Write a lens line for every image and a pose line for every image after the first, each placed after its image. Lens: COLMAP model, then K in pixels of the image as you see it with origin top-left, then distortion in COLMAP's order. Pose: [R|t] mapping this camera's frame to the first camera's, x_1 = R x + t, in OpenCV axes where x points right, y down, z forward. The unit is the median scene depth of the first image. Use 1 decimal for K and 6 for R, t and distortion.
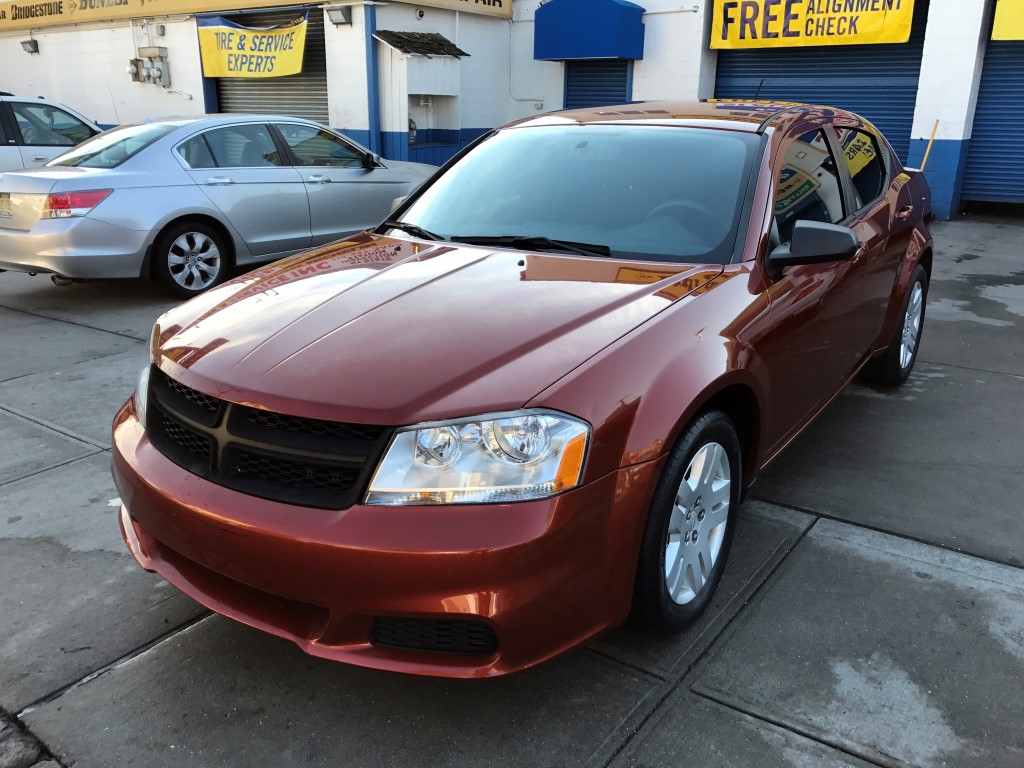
lens RADIAL K [[840.0, 0, 511.8], [0, 840.0, 383.3], [0, 0, 1]] dist [0.026075, -0.024885]
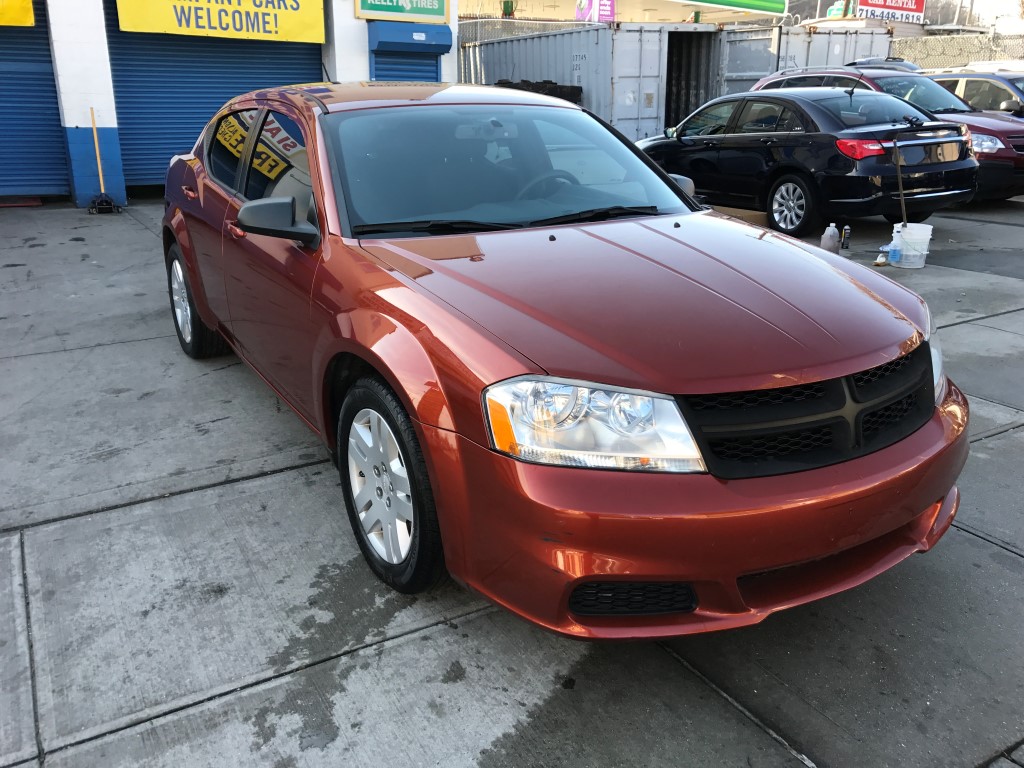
lens RADIAL K [[840.0, 0, 511.1], [0, 840.0, 383.6], [0, 0, 1]] dist [0.026075, -0.024885]
pose [[0.401220, -0.290896, 0.868563, -0.253890], [0.276108, 0.942535, 0.188126, -0.048943], [-0.873377, 0.164337, 0.458483, 0.145029]]
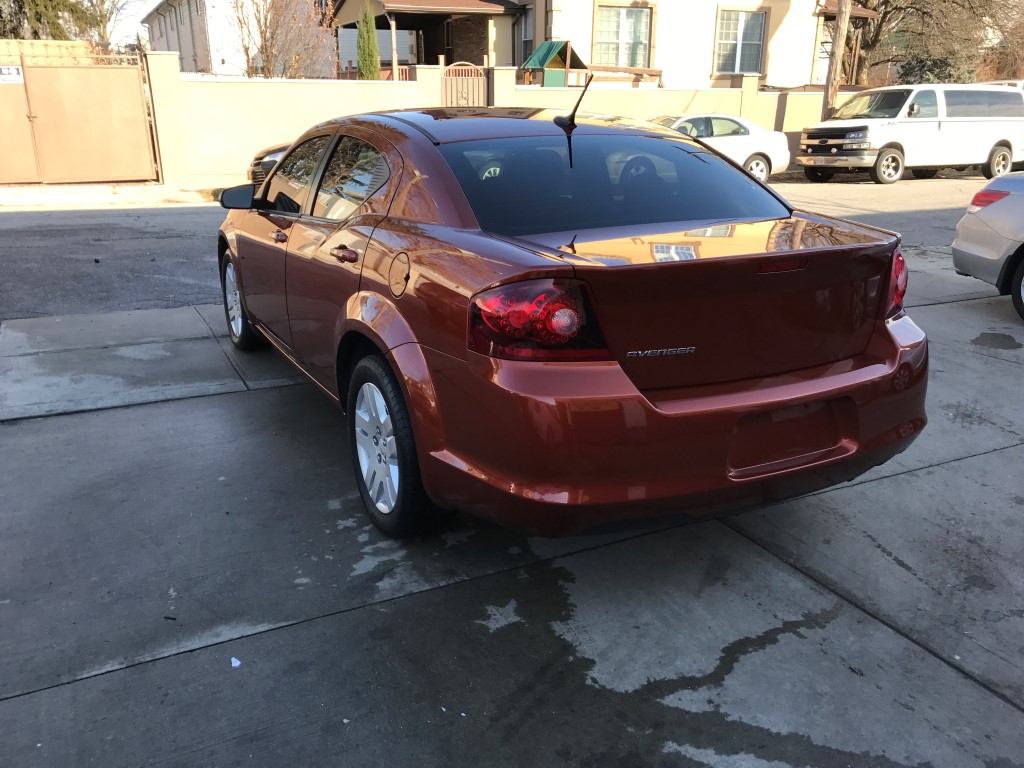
lens RADIAL K [[840.0, 0, 496.0], [0, 840.0, 383.7], [0, 0, 1]] dist [0.026075, -0.024885]
pose [[-0.465475, 0.278295, -0.840169, 0.380312], [-0.271874, 0.858422, 0.434966, -0.167309], [0.842269, 0.430886, -0.323913, 0.497789]]
